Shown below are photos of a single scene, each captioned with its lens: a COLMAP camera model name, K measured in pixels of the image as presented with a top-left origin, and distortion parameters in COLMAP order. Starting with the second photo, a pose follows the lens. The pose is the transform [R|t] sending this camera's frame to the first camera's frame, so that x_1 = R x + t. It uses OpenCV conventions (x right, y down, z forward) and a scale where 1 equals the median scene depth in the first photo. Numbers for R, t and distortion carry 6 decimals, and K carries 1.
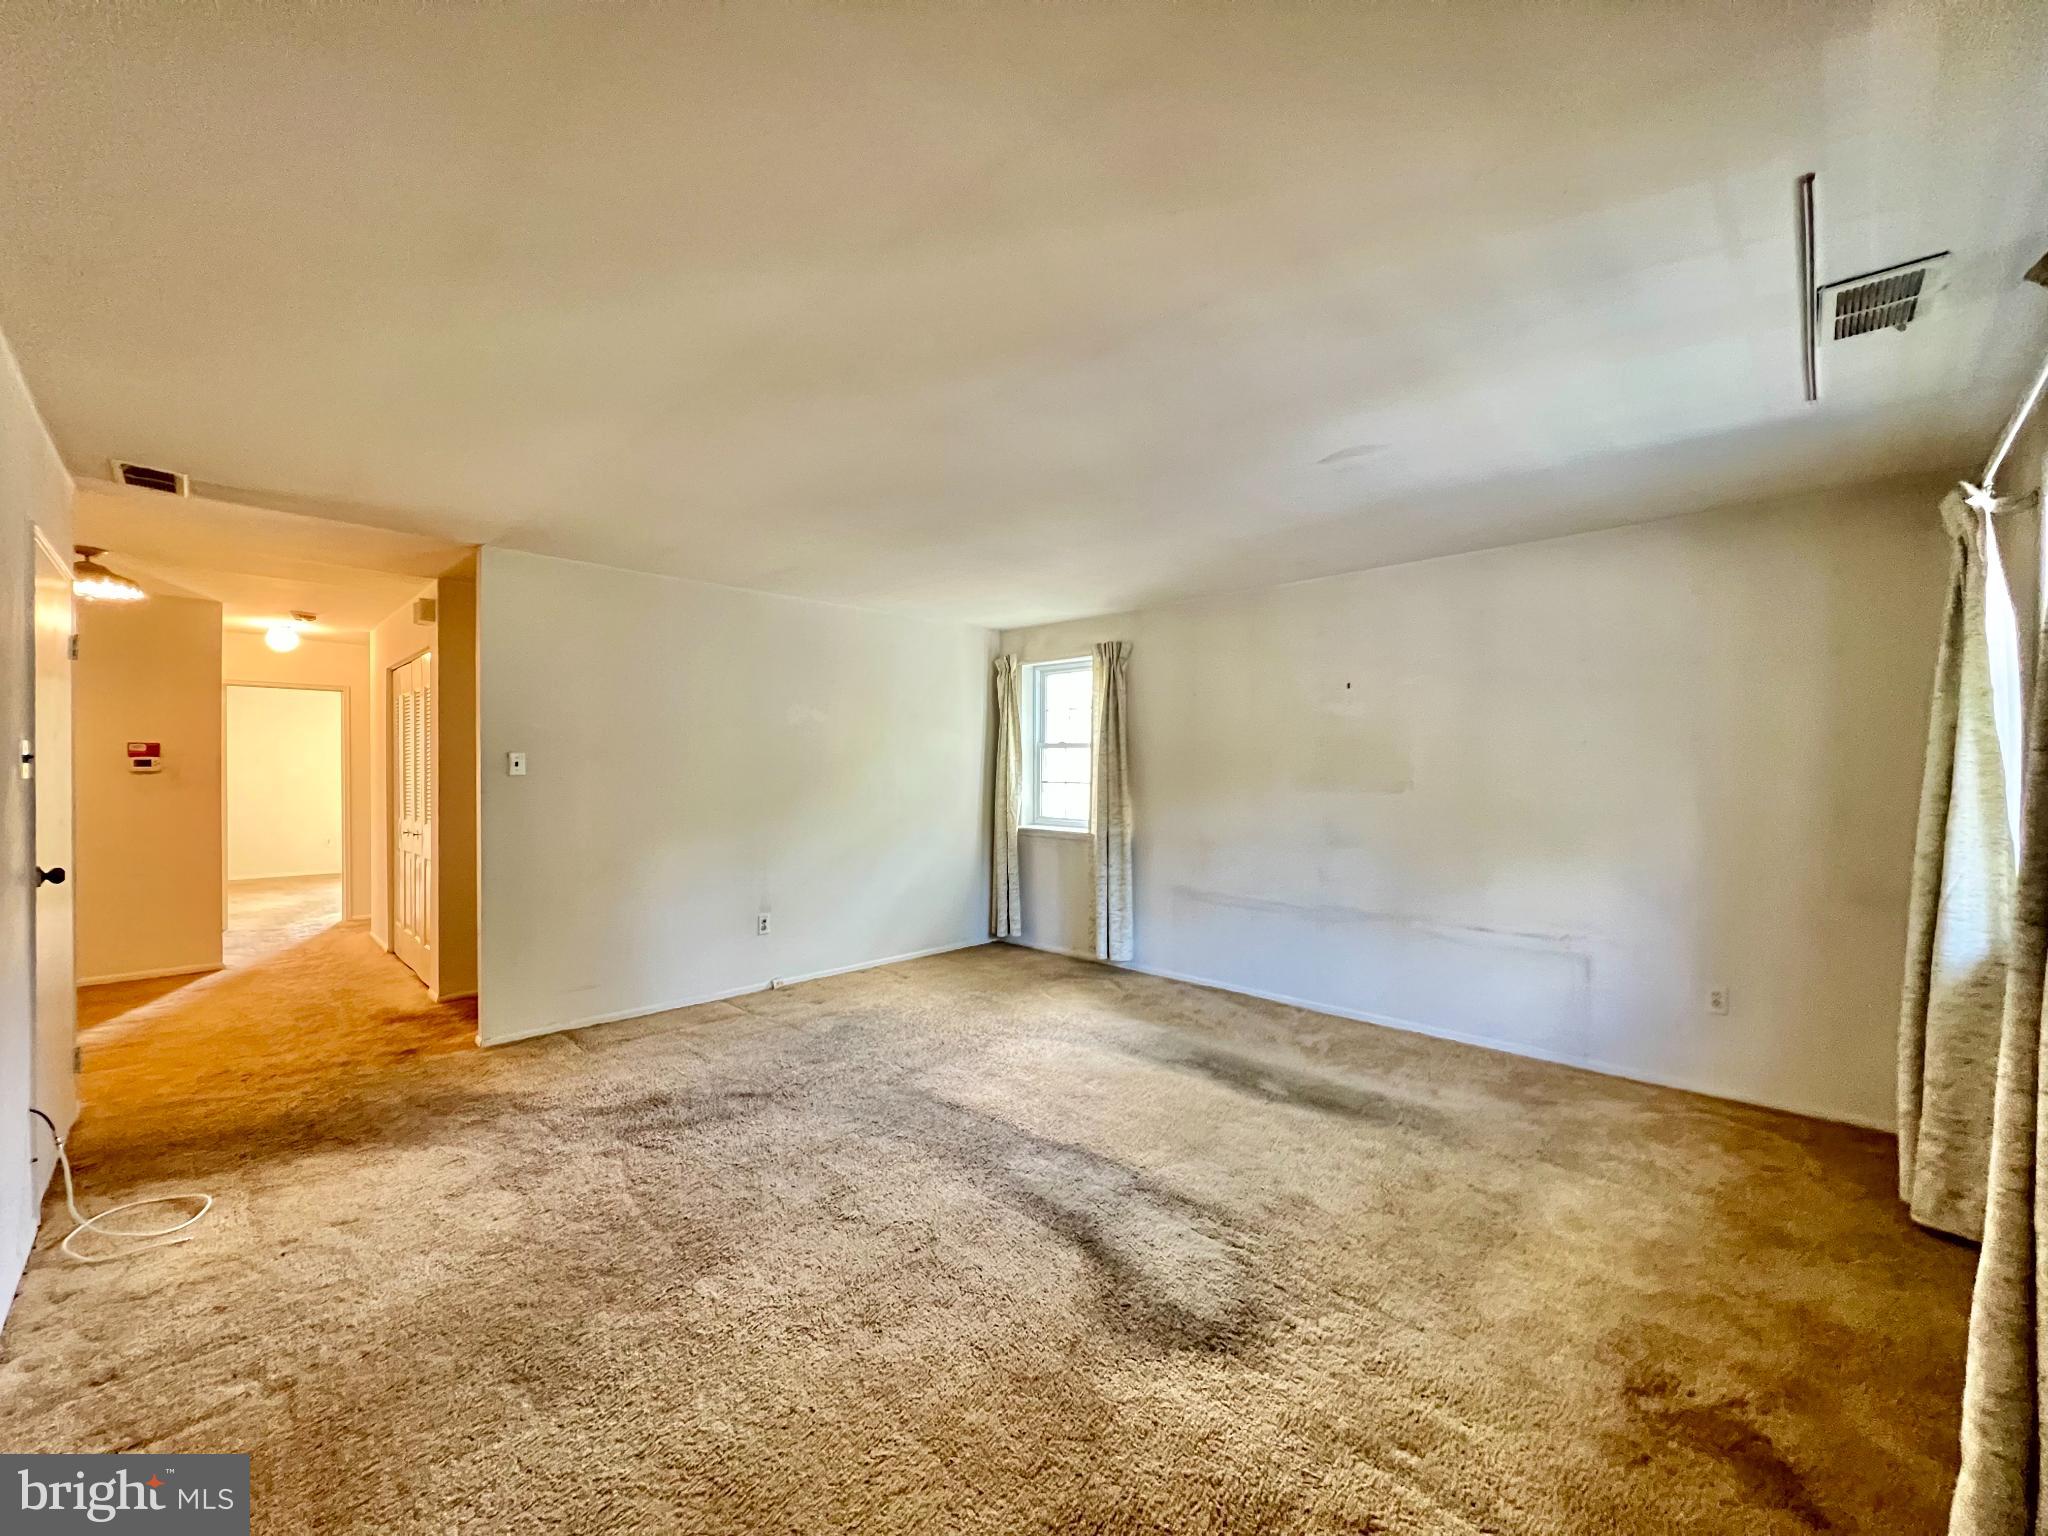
lens RADIAL K [[822.9, 0, 1023.7], [0, 822.9, 773.4], [0, 0, 1]] dist [-0.003090, 0.000250]
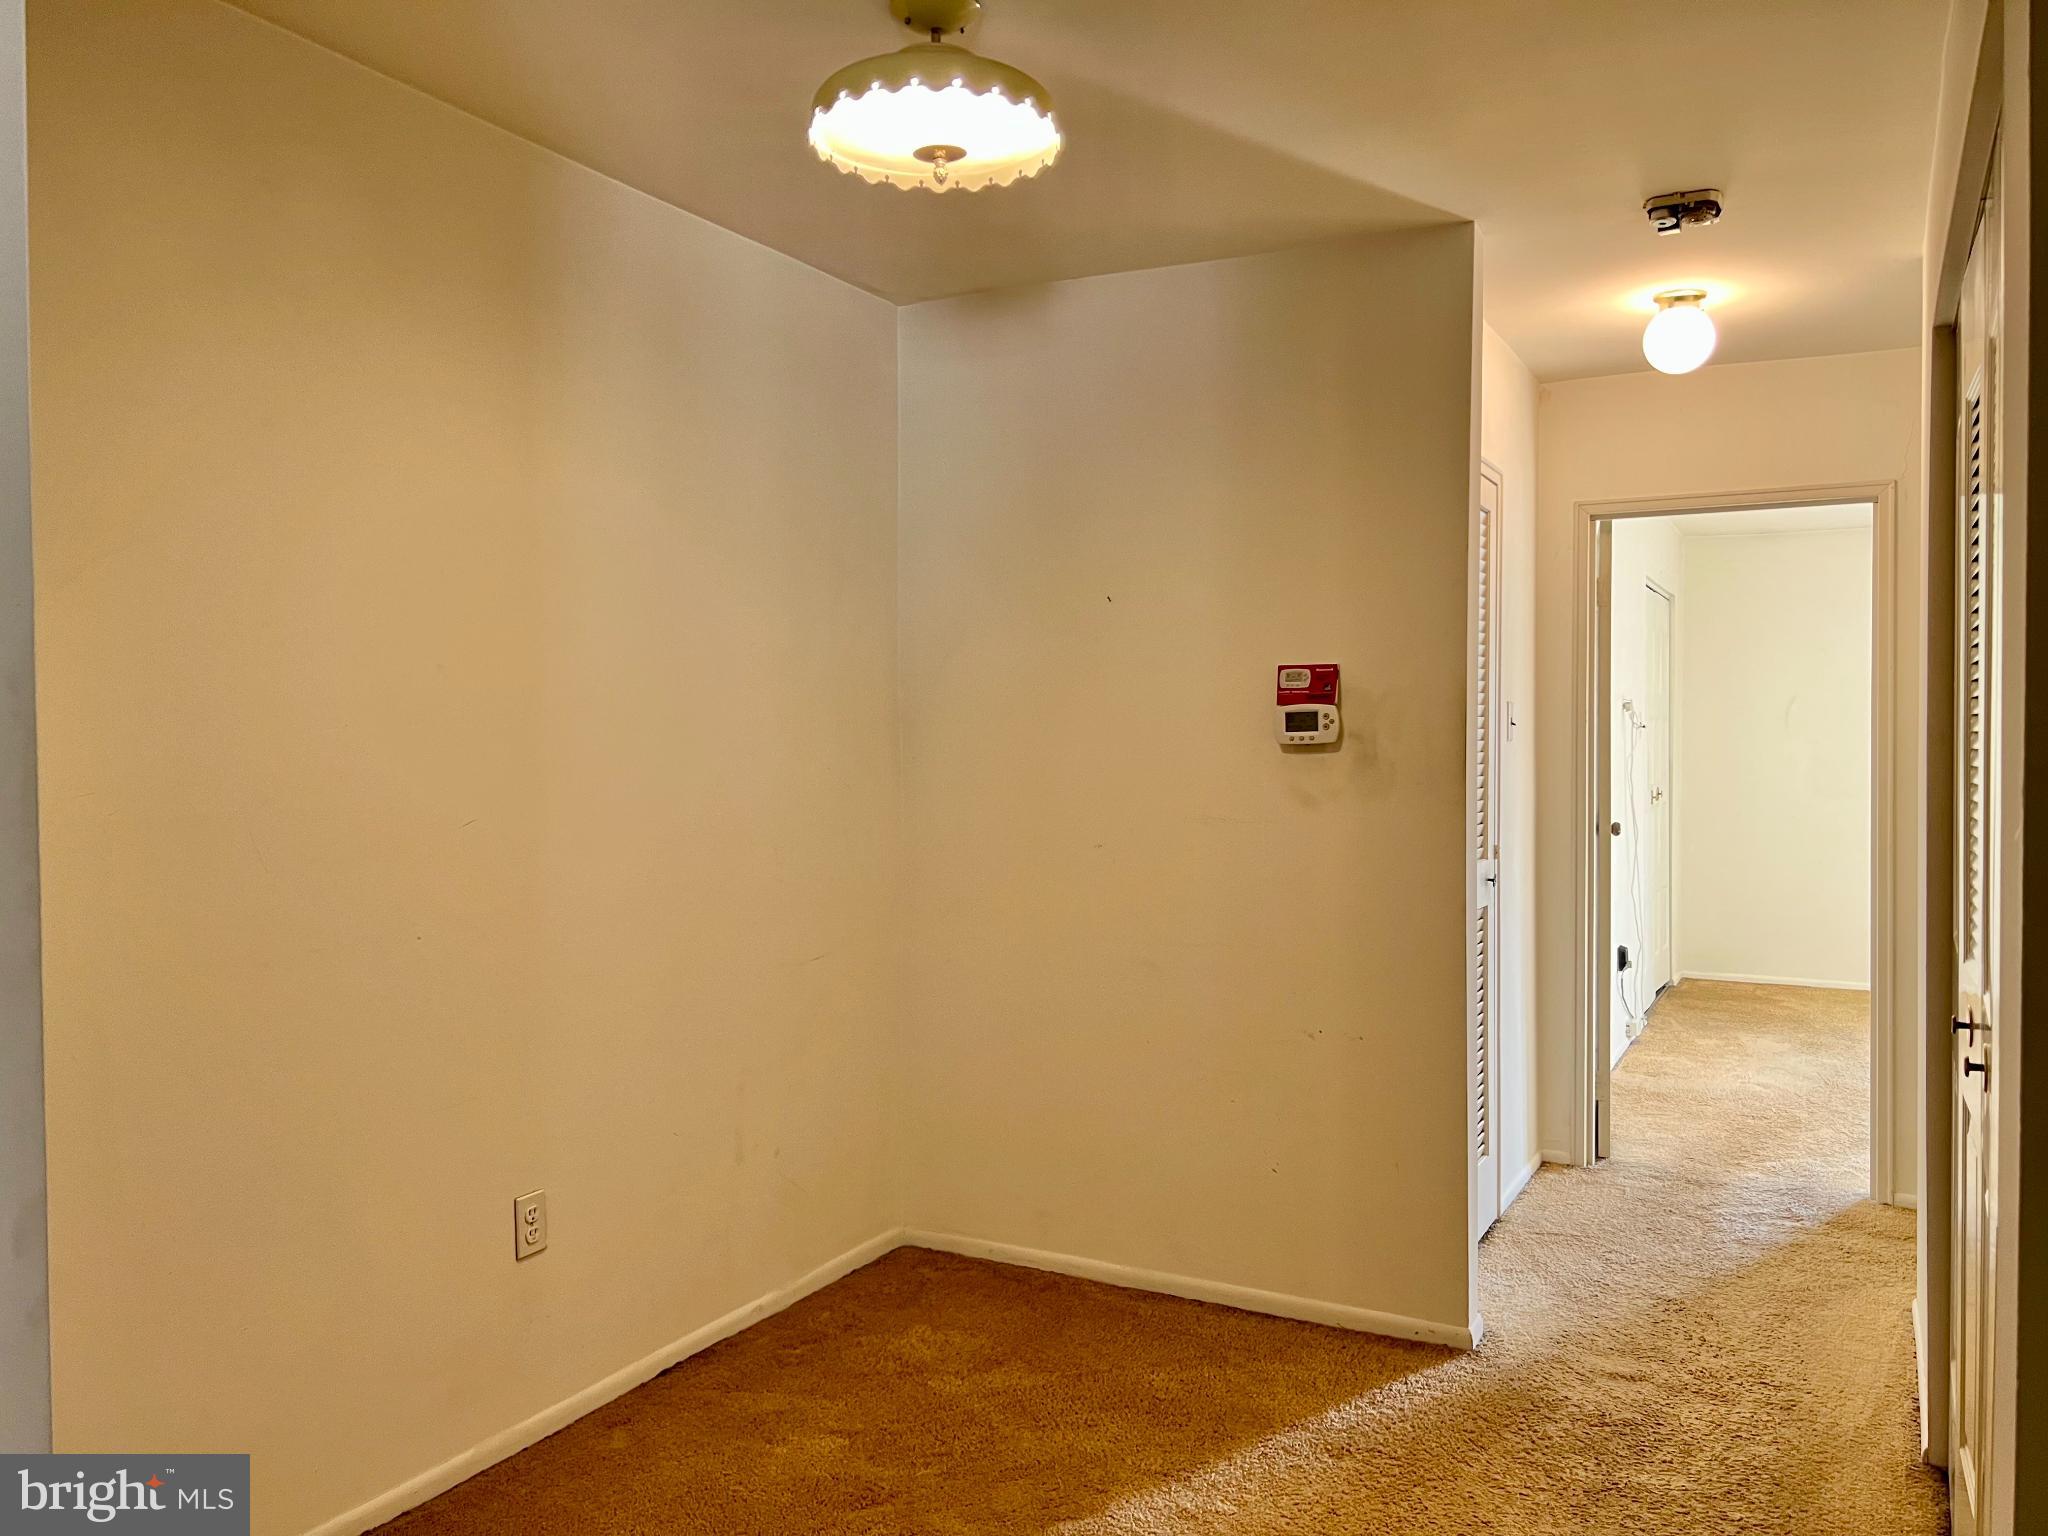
lens RADIAL K [[1539.4, 0, 1043.5], [0, 1539.4, 774.3], [0, 0, 1]] dist [0.048170, -0.060012]
pose [[0.305702, 0.037476, -0.951389, -0.467691], [0.001401, 0.999206, 0.039810, -0.016378], [0.952126, -0.013503, 0.305407, 0.685091]]
